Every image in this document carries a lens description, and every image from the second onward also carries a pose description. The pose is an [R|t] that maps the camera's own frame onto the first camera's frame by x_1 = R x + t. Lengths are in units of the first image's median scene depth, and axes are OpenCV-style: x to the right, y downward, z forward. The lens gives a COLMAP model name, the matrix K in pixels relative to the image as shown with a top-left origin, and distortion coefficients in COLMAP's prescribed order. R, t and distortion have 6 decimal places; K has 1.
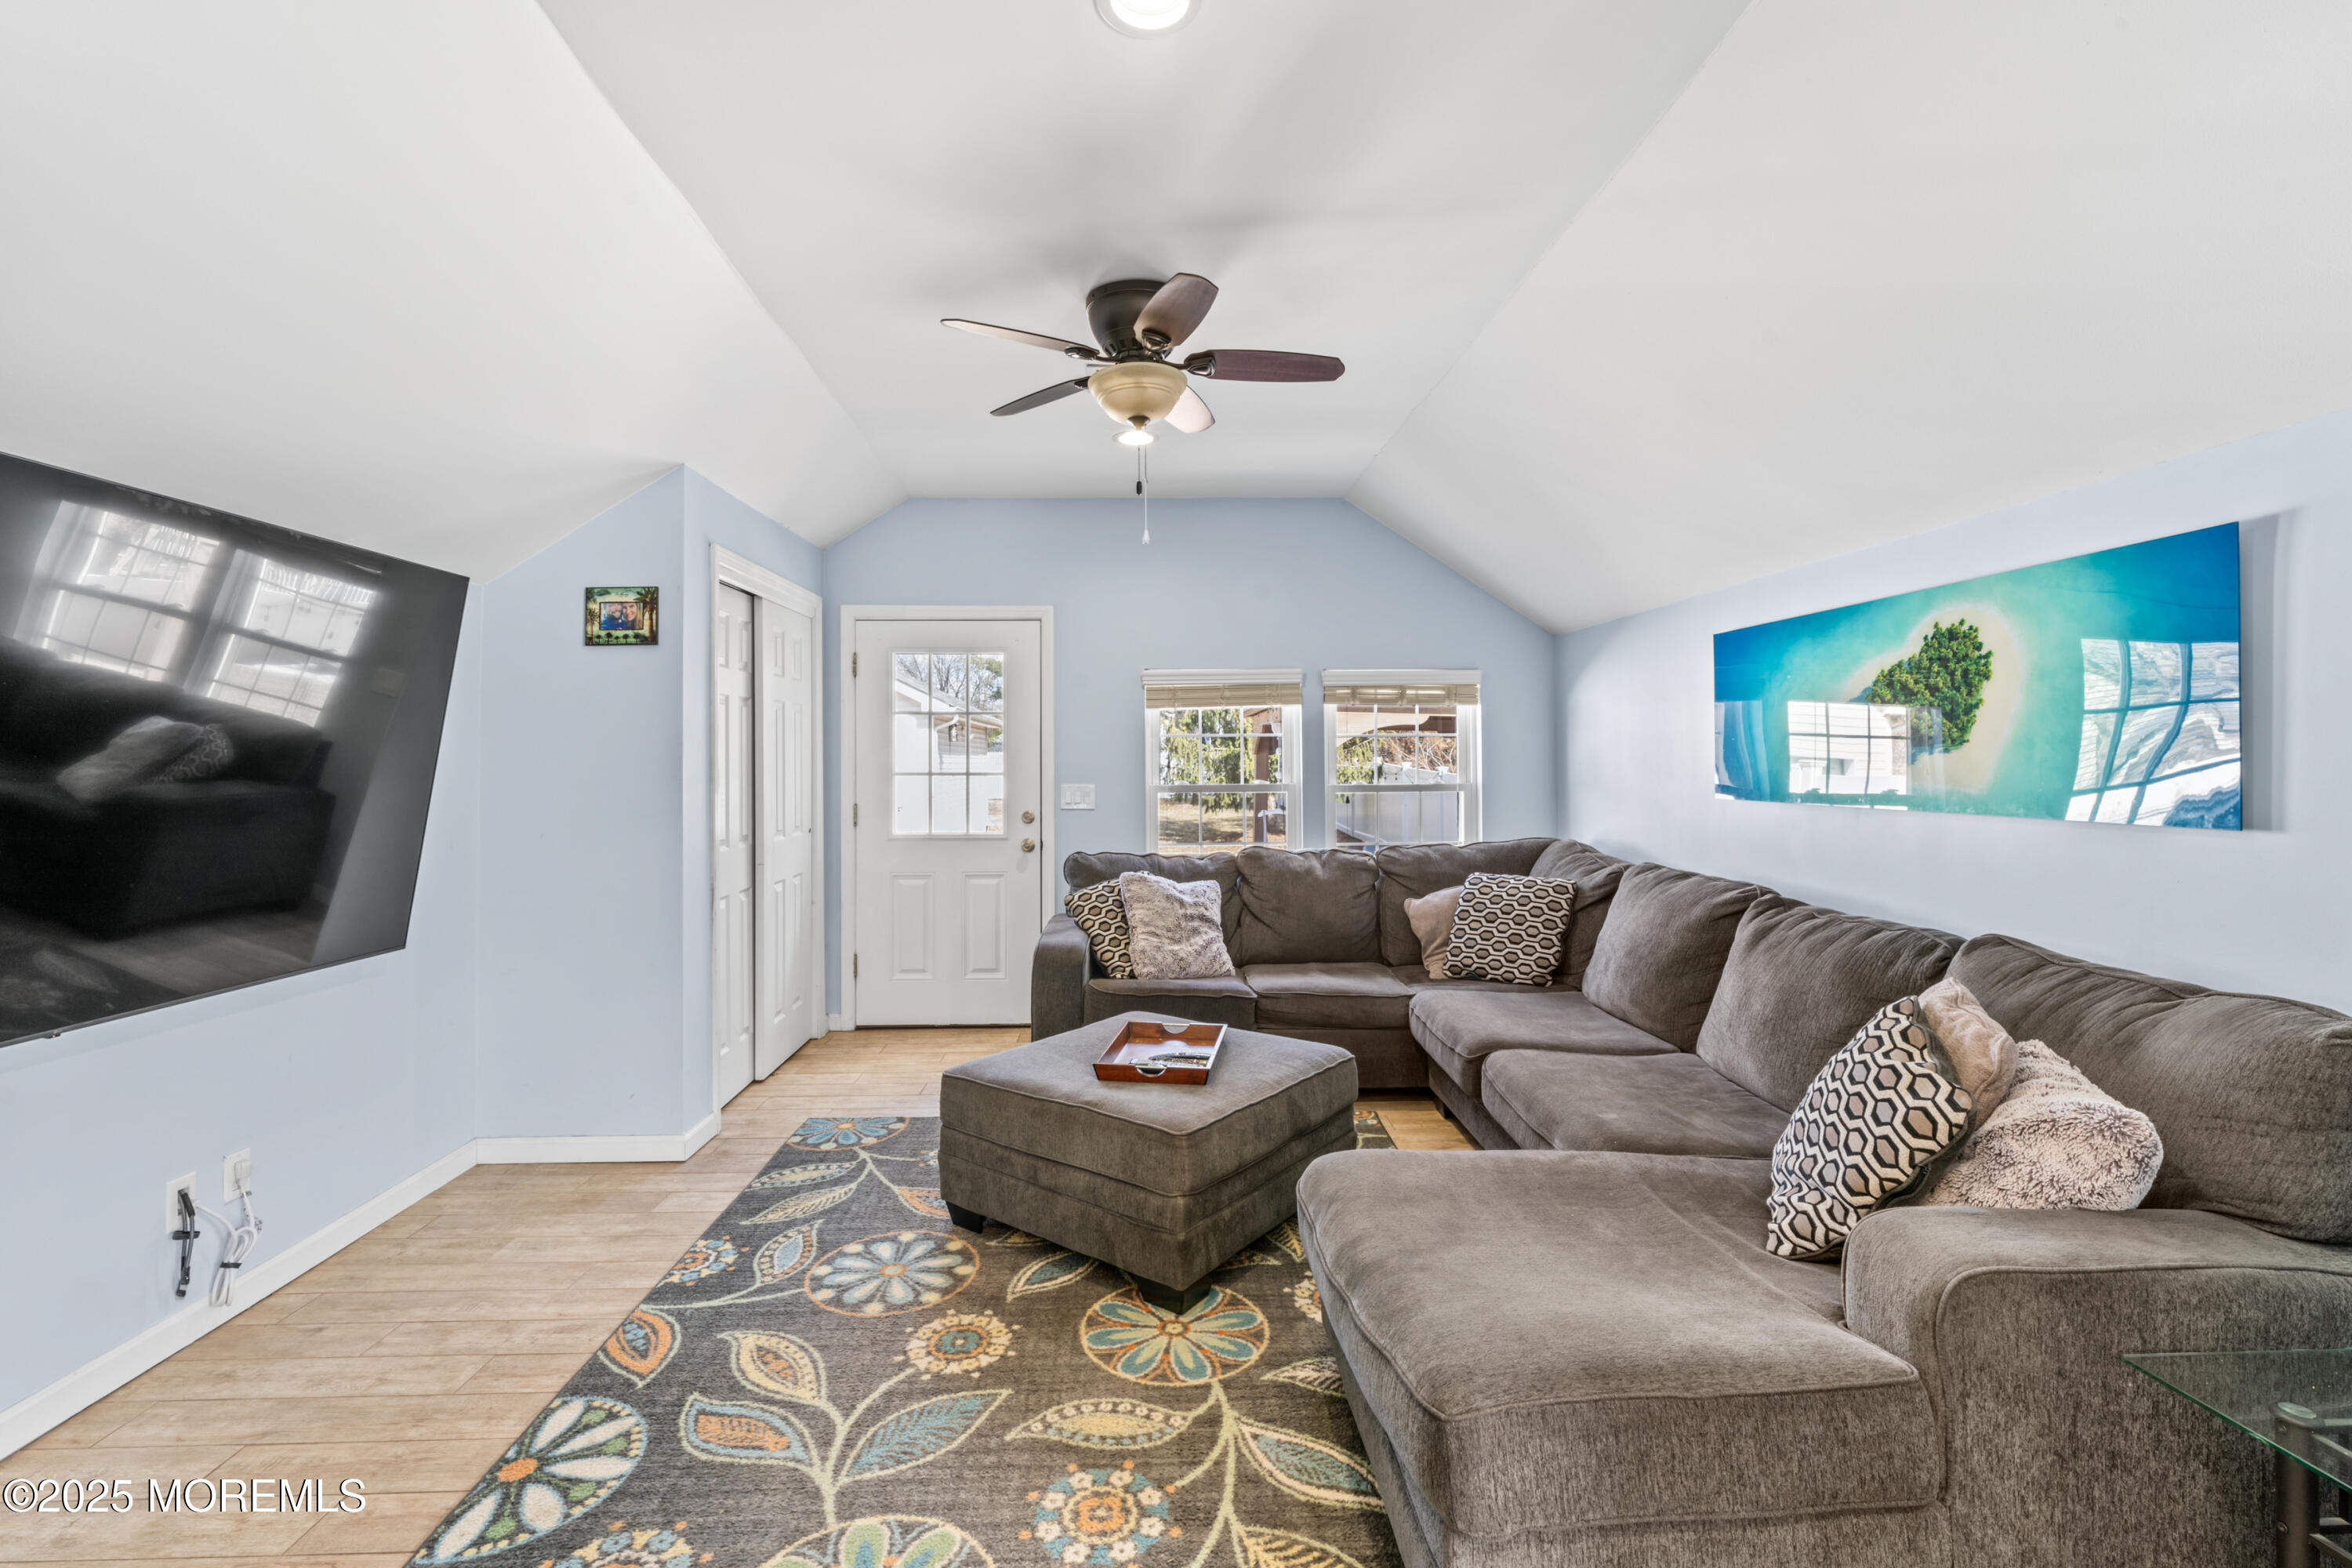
lens RADIAL K [[1054.1, 0, 1168.9], [0, 1054.1, 752.9], [0, 0, 1]] dist [-0.000099, 0.000077]
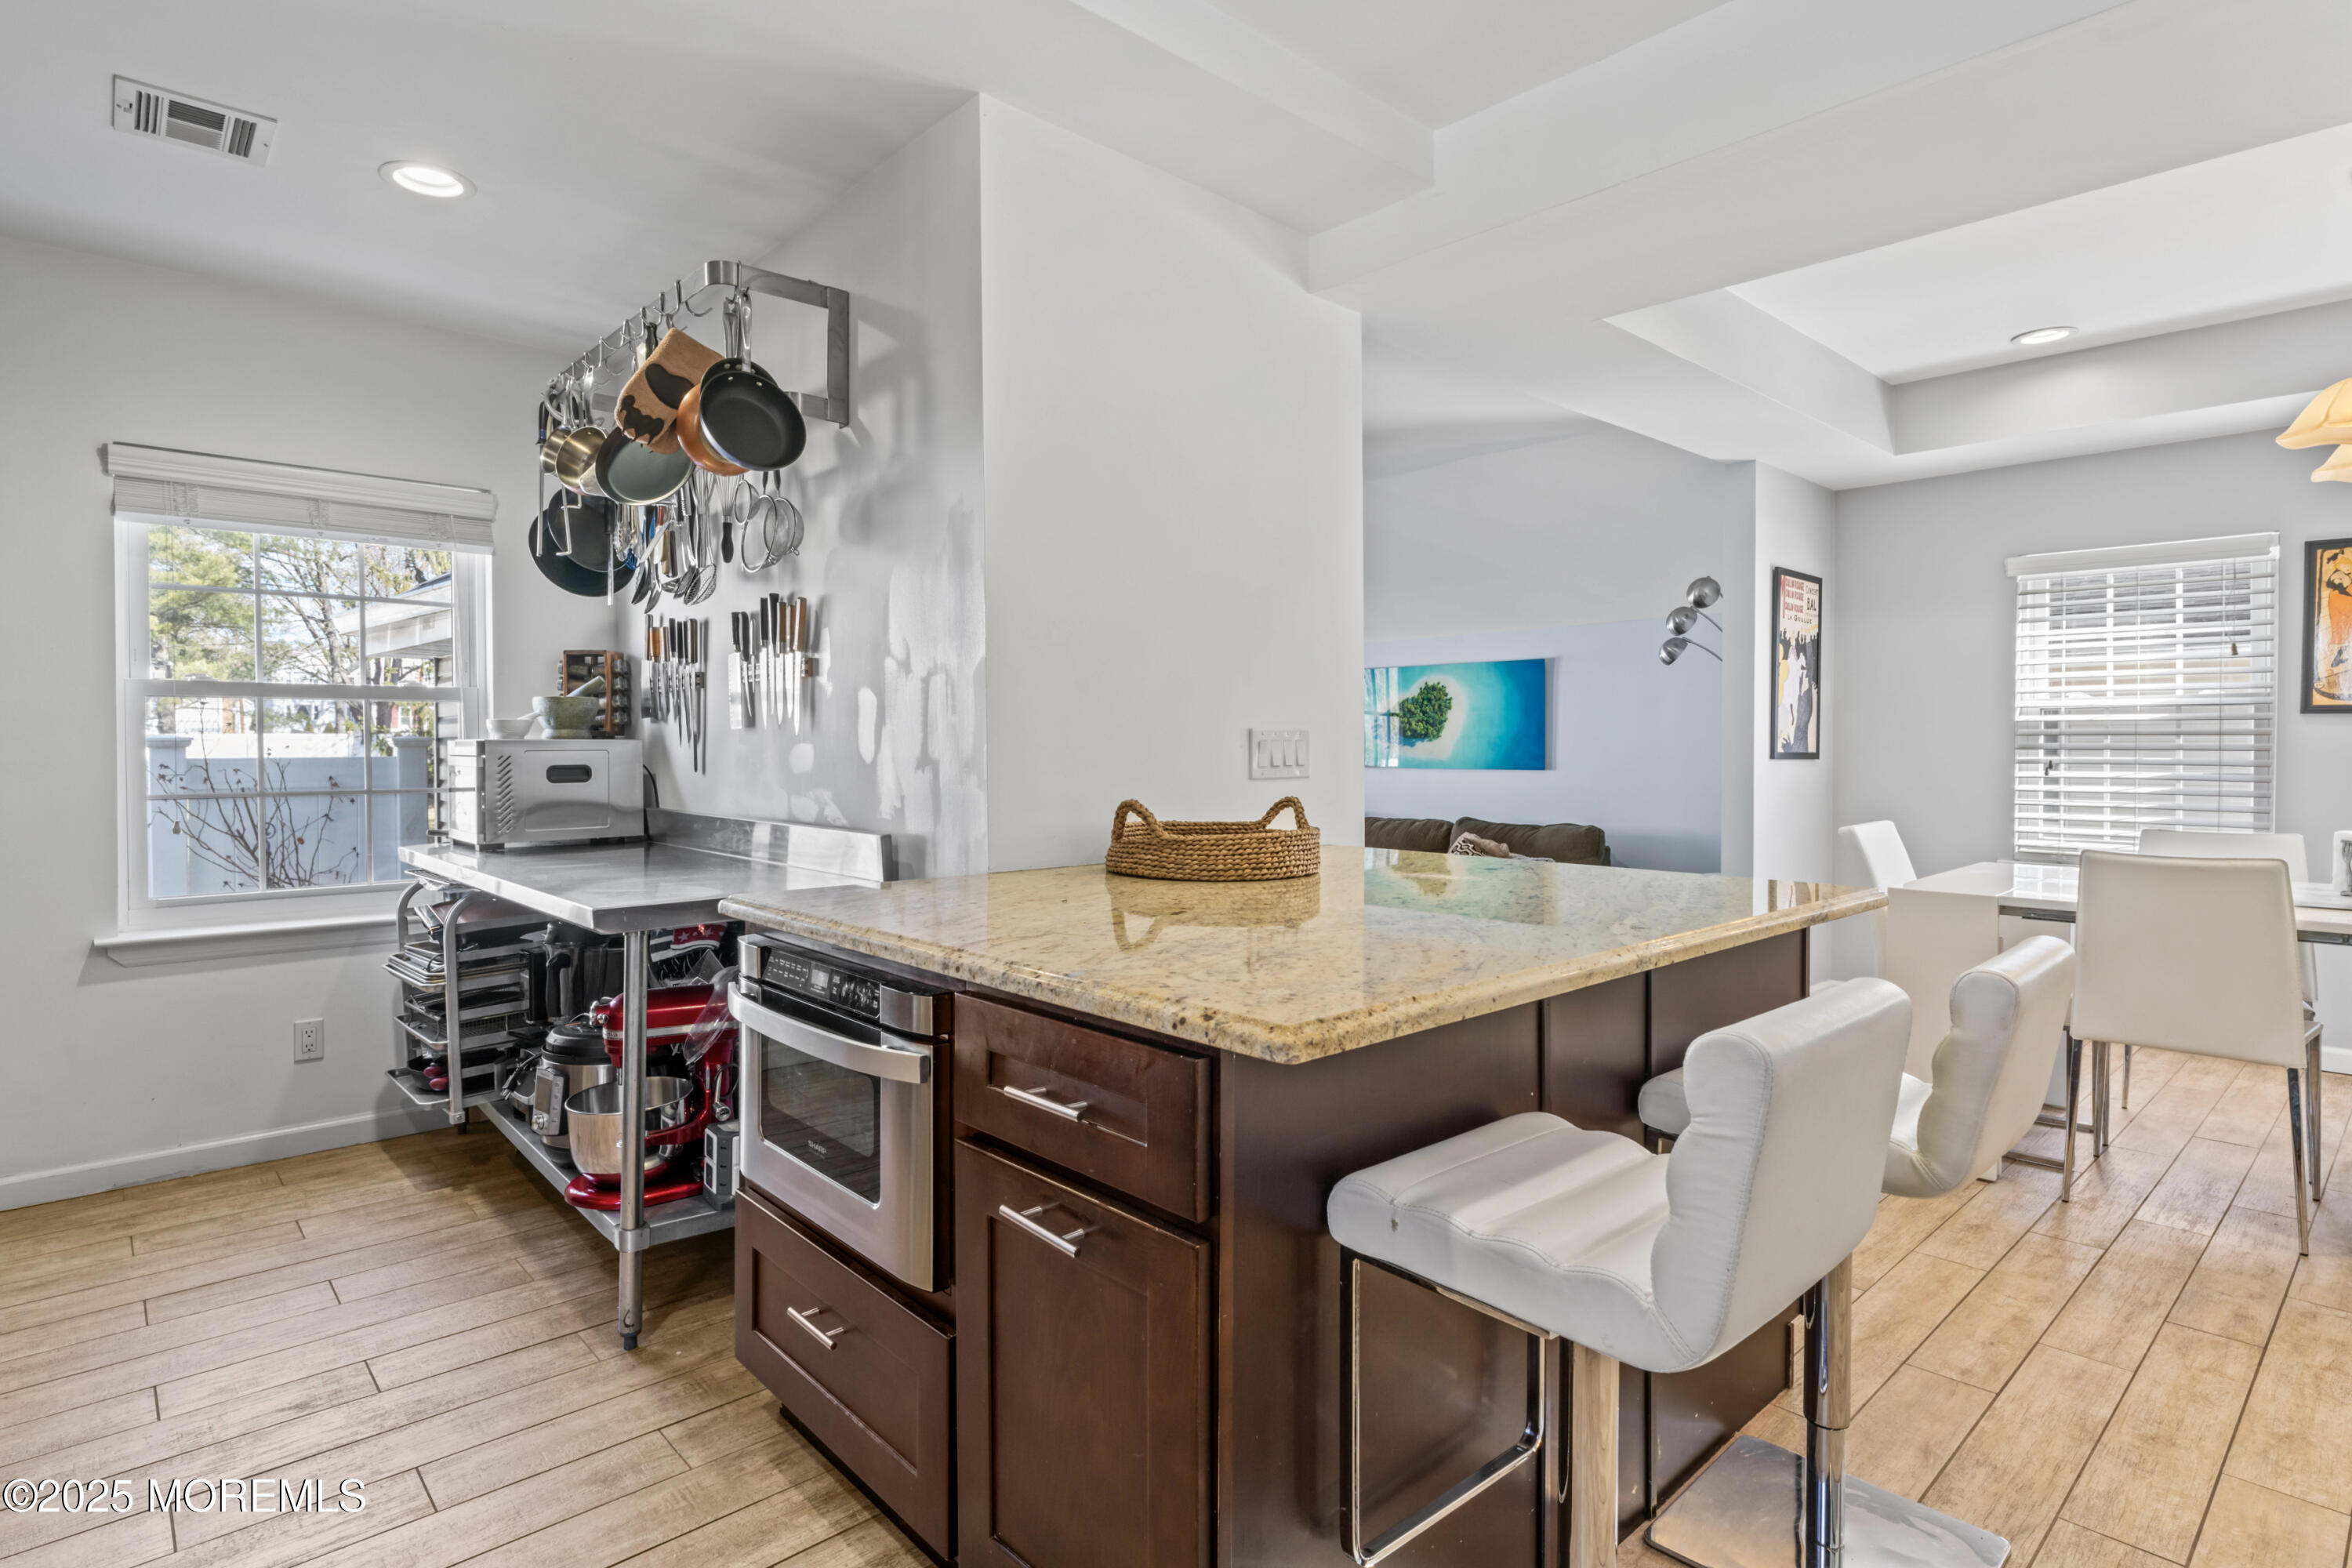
lens RADIAL K [[1199.6, 0, 1174.5], [0, 1199.6, 762.3], [0, 0, 1]] dist [-0.001758, -0.000228]
pose [[0.754193, -0.005077, 0.656633, -1.258272], [-0.008429, 0.999813, 0.017412, 0.004301], [-0.656598, -0.018667, 0.754009, -0.521669]]
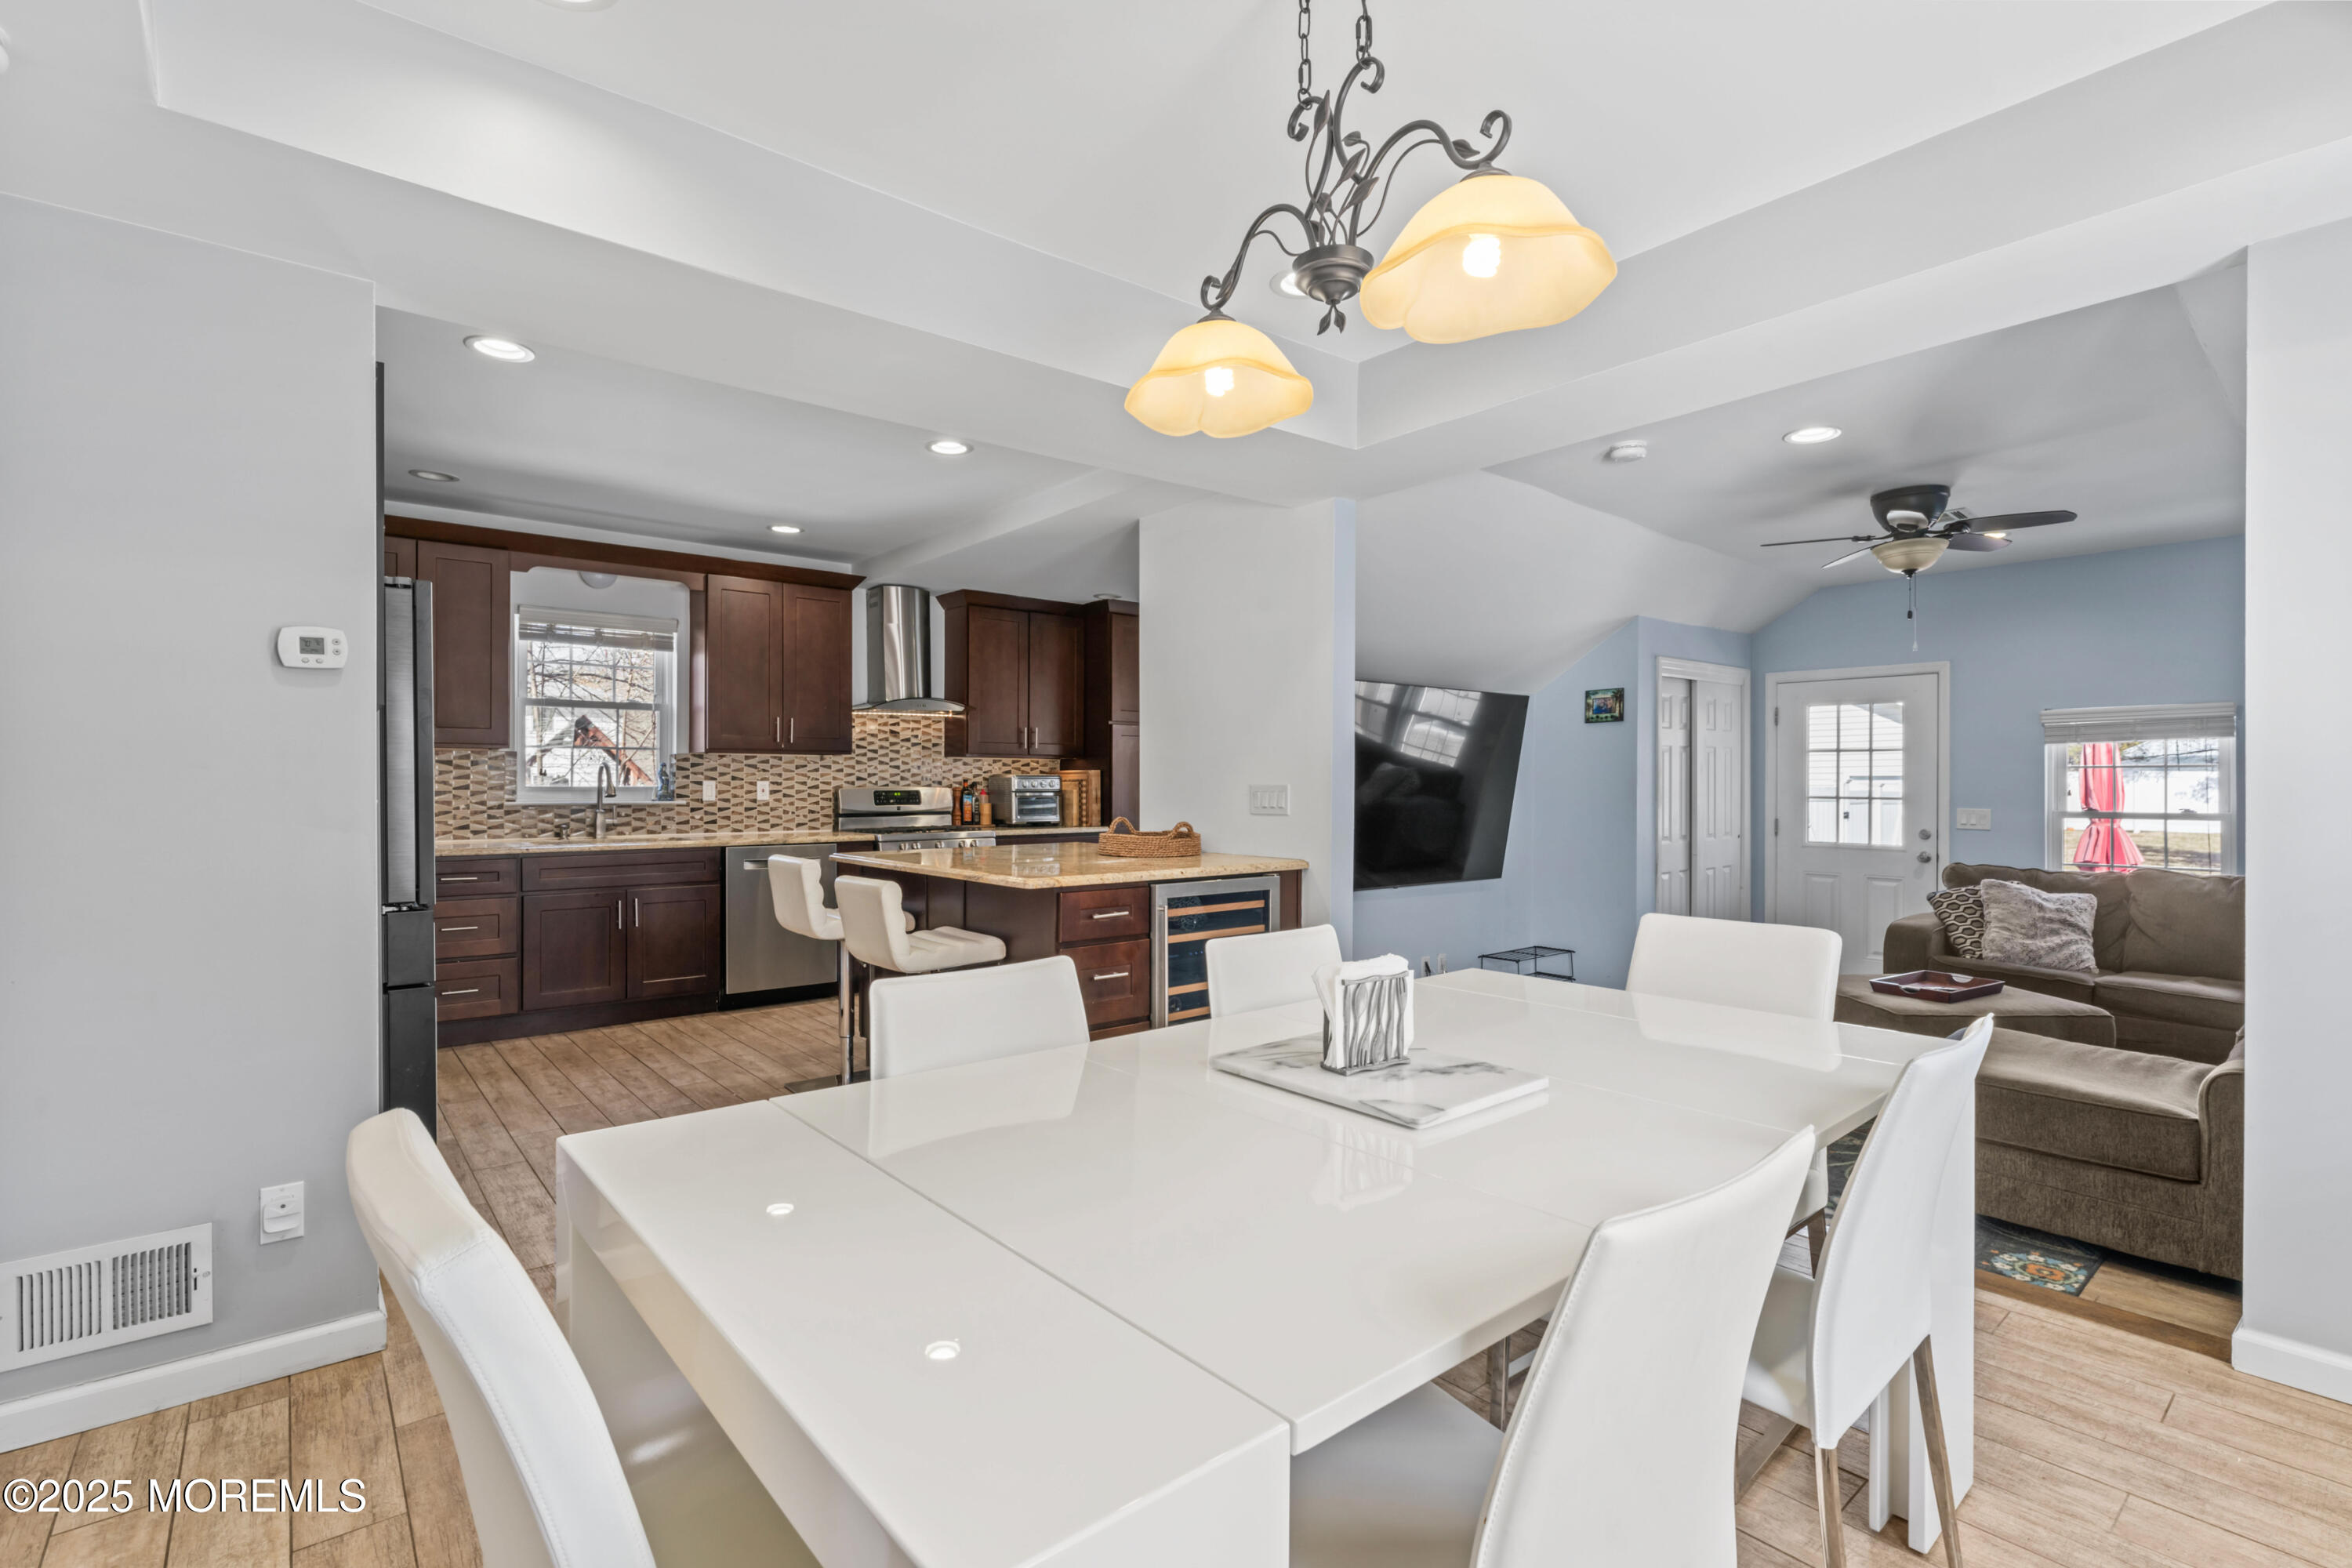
lens RADIAL K [[1082.4, 0, 1173.3], [0, 1082.4, 787.0], [0, 0, 1]] dist [-0.001809, 0.000120]
pose [[0.621337, 0.010320, -0.783476, 0.560526], [0.001939, 0.999890, 0.014709, -0.026219], [0.783541, -0.010658, 0.621248, -0.857104]]
